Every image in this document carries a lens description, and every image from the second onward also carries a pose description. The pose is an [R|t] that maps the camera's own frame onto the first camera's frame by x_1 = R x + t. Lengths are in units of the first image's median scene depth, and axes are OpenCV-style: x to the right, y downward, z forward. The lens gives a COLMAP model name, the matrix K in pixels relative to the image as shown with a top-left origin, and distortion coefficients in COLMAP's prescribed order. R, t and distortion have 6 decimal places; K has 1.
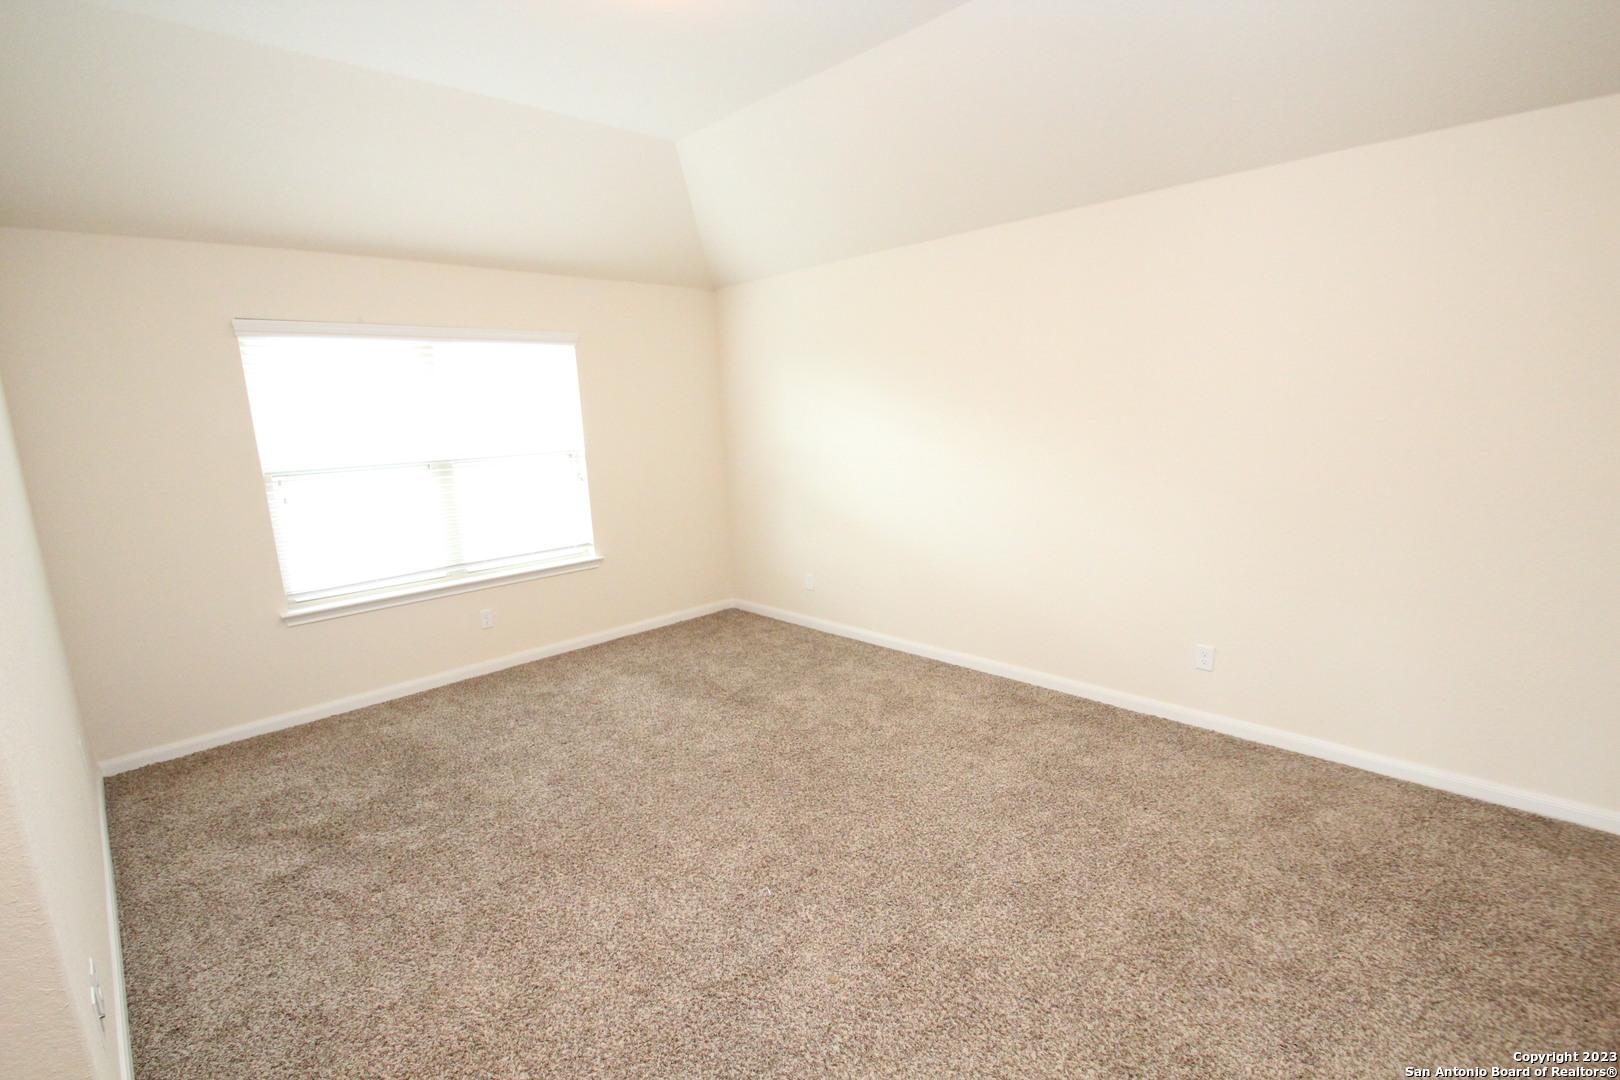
lens RADIAL K [[755.1, 0, 805.8], [0, 755.1, 562.2], [0, 0, 1]] dist [0.010046, -0.012336]
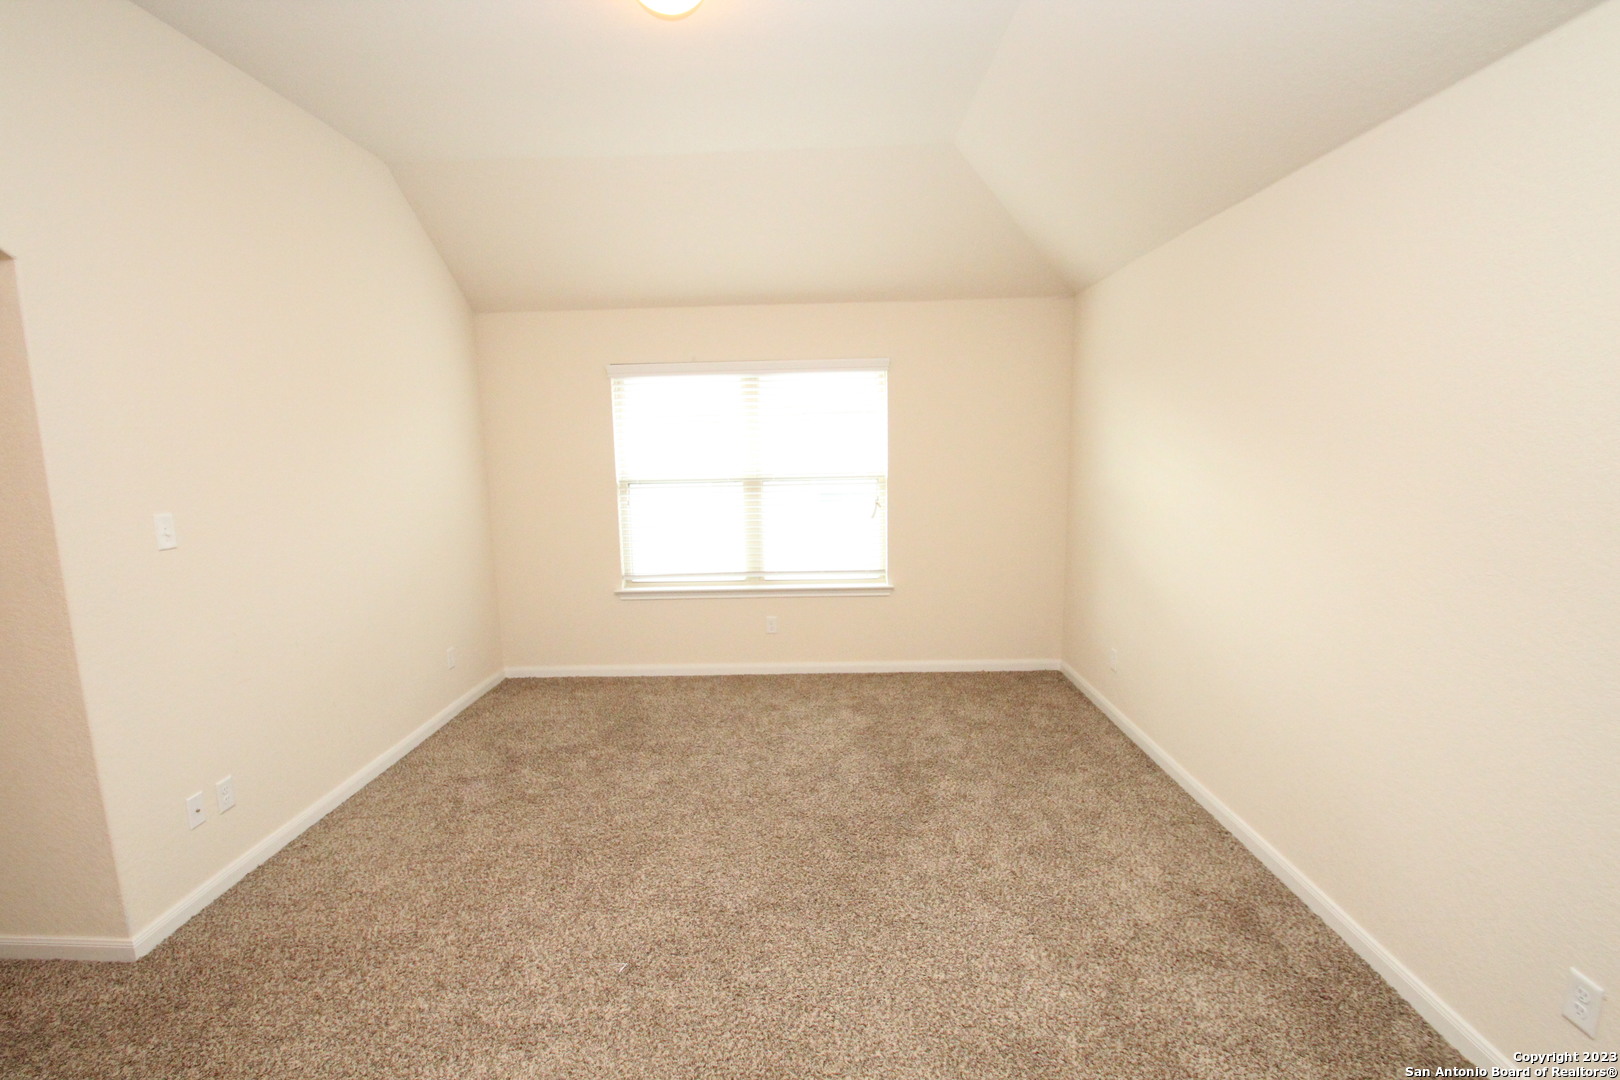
lens RADIAL K [[755.1, 0, 805.8], [0, 755.1, 562.2], [0, 0, 1]] dist [0.010046, -0.012336]
pose [[0.699535, 0.133735, -0.701972, 0.390947], [-0.152243, 0.987671, 0.036450, -0.065803], [0.698192, 0.081372, 0.711271, 0.270270]]
